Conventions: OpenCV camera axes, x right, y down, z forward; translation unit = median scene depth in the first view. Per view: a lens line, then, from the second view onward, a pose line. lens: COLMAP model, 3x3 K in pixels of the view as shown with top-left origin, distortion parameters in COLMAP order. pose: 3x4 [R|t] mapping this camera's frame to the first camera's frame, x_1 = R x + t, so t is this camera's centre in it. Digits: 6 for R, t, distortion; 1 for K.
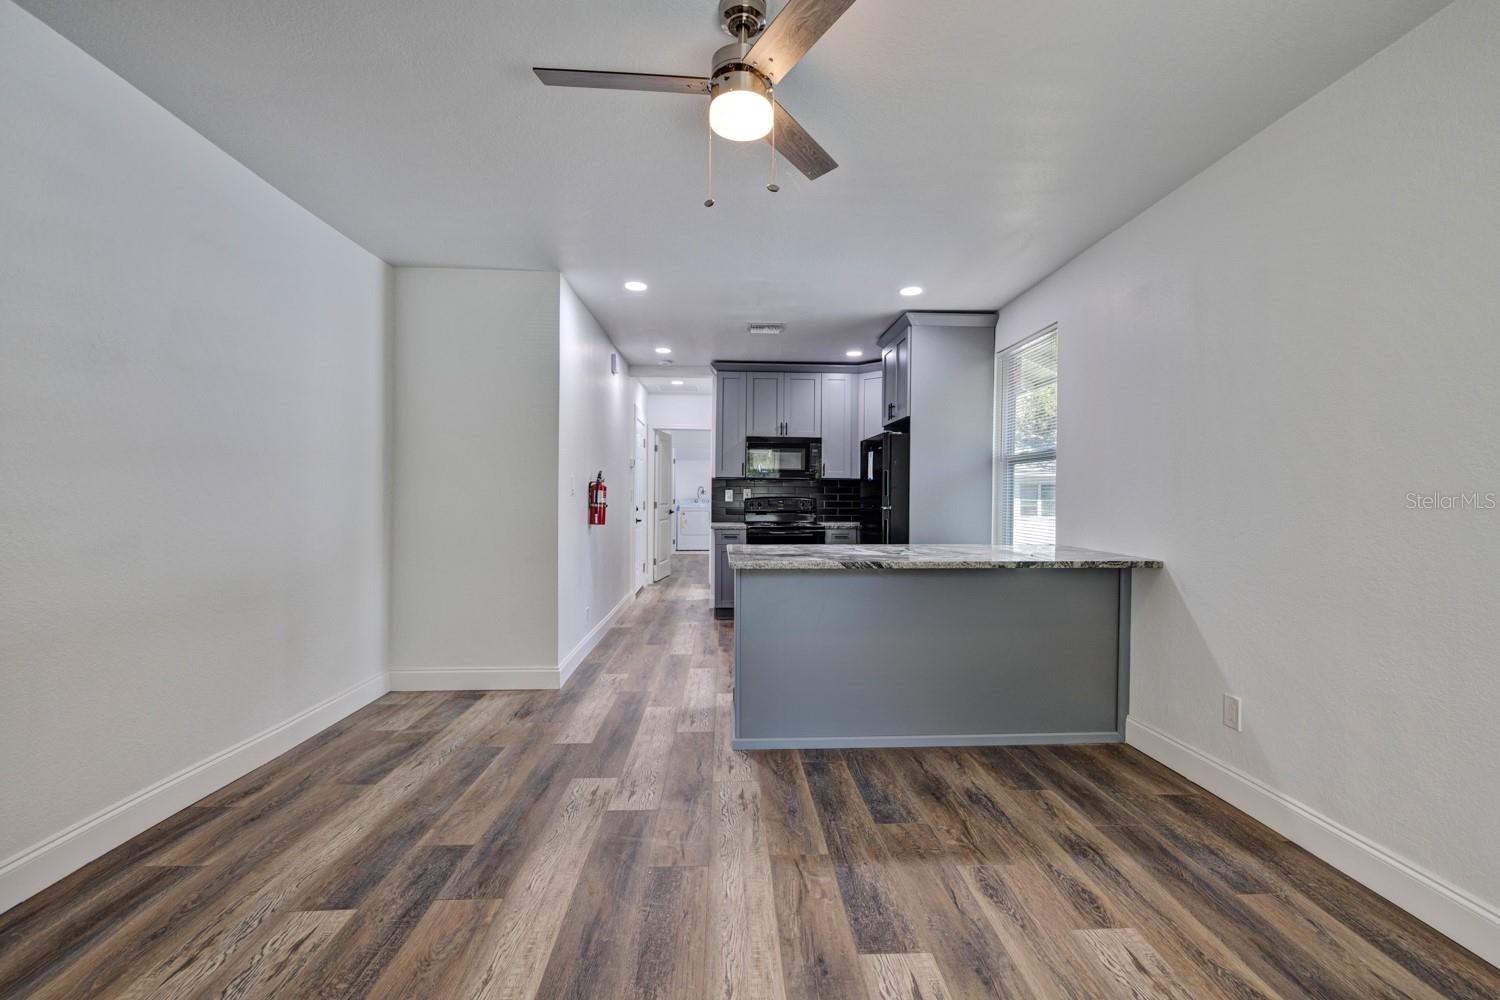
lens RADIAL K [[634.7, 0, 753.4], [0, 634.7, 495.4], [0, 0, 1]] dist [0.001489, -0.000146]
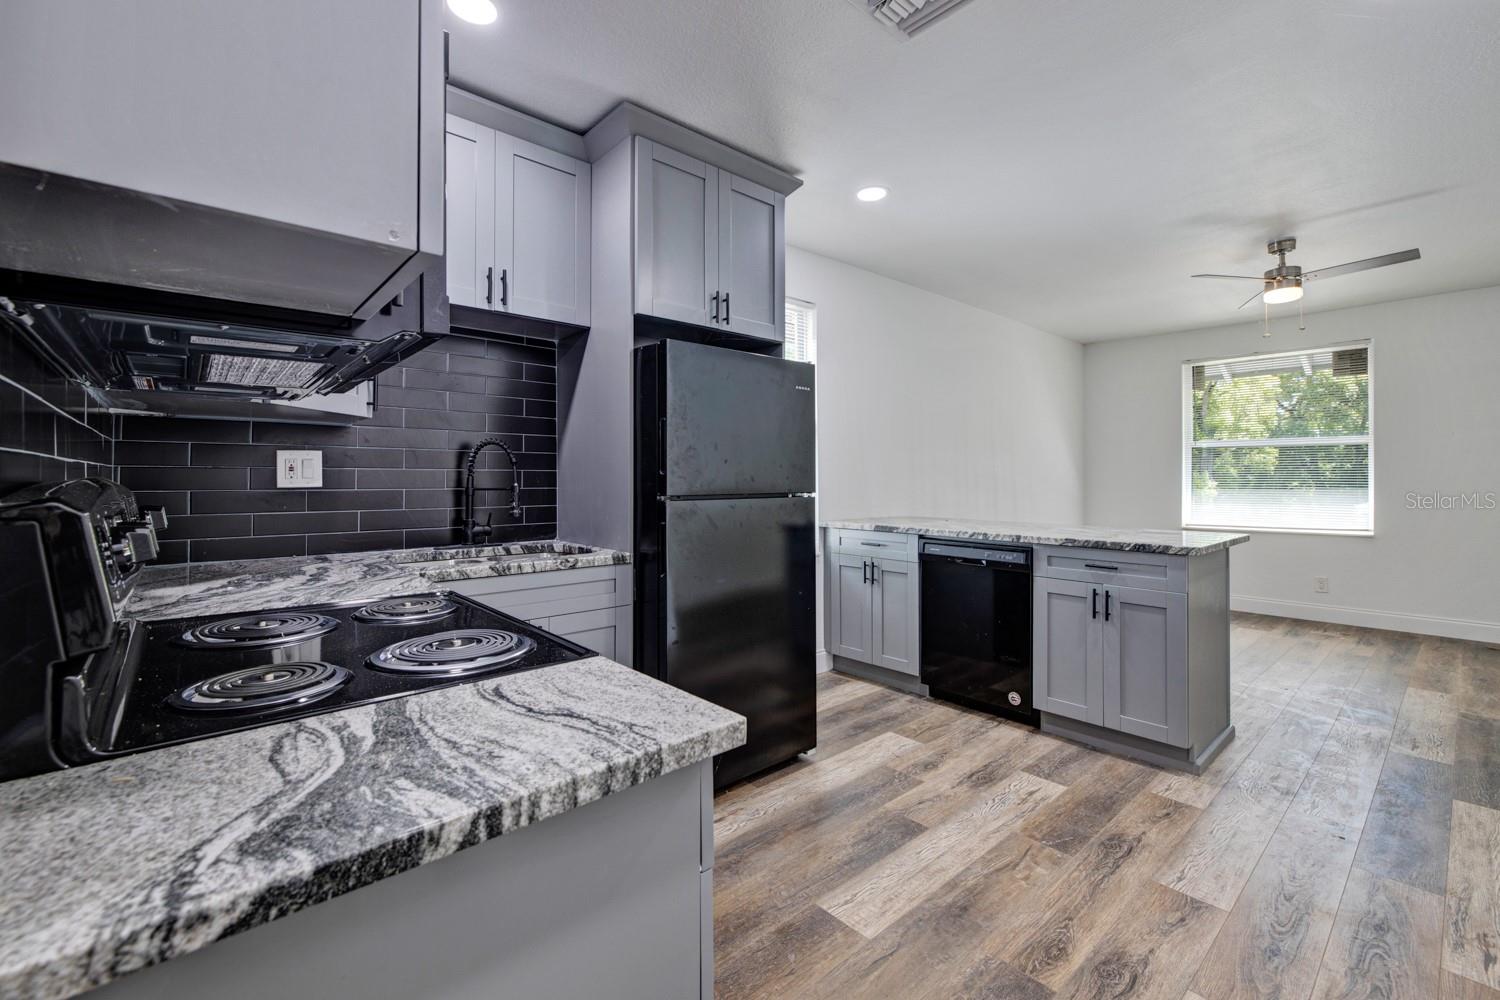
lens RADIAL K [[649.5, 0, 753.5], [0, 649.5, 463.9], [0, 0, 1]] dist [0.001545, -0.000045]
pose [[-0.637108, 0.008241, 0.770731, -0.319085], [-0.003488, 0.999902, -0.013575, 0.000178], [-0.770767, -0.011337, -0.637016, 2.093708]]
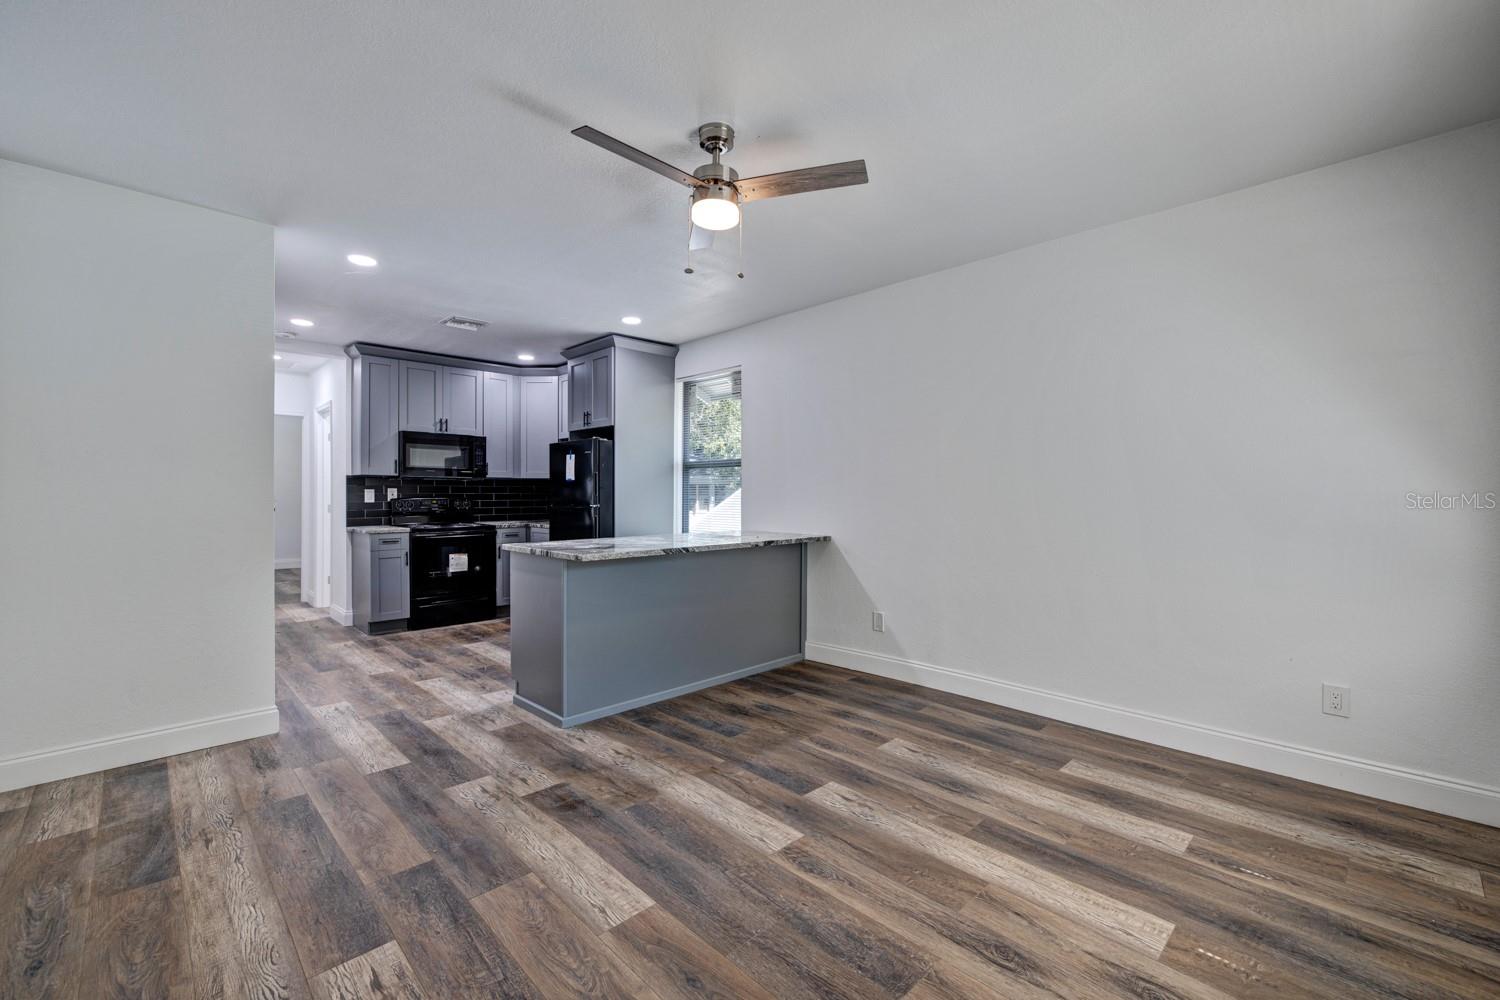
lens RADIAL K [[634.7, 0, 753.4], [0, 634.7, 495.4], [0, 0, 1]] dist [0.001489, -0.000146]
pose [[0.745831, -0.007505, 0.666093, -0.488260], [0.004810, 0.999971, 0.005882, -0.005930], [-0.666118, -0.001183, 0.745845, -0.032314]]
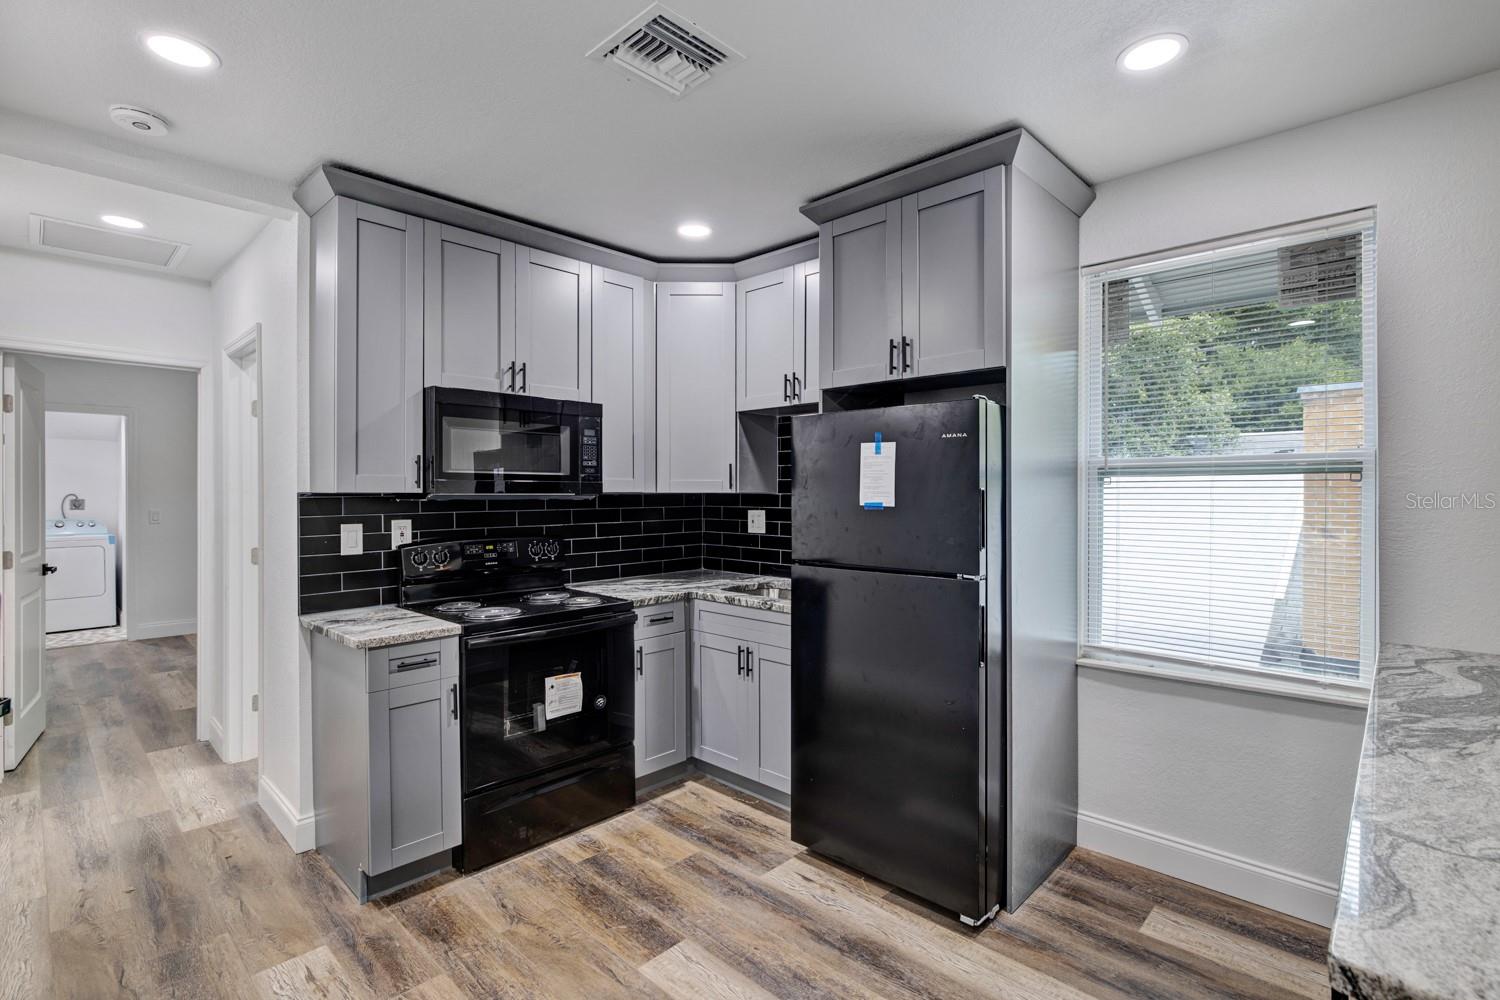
lens RADIAL K [[712.2, 0, 755.5], [0, 712.2, 491.6], [0, 0, 1]] dist [-0.013194, -0.000044]
pose [[0.721005, -0.007586, 0.692889, -0.336265], [0.006945, 0.999969, 0.003721, -0.059445], [-0.692895, 0.002129, 0.721035, 1.127870]]
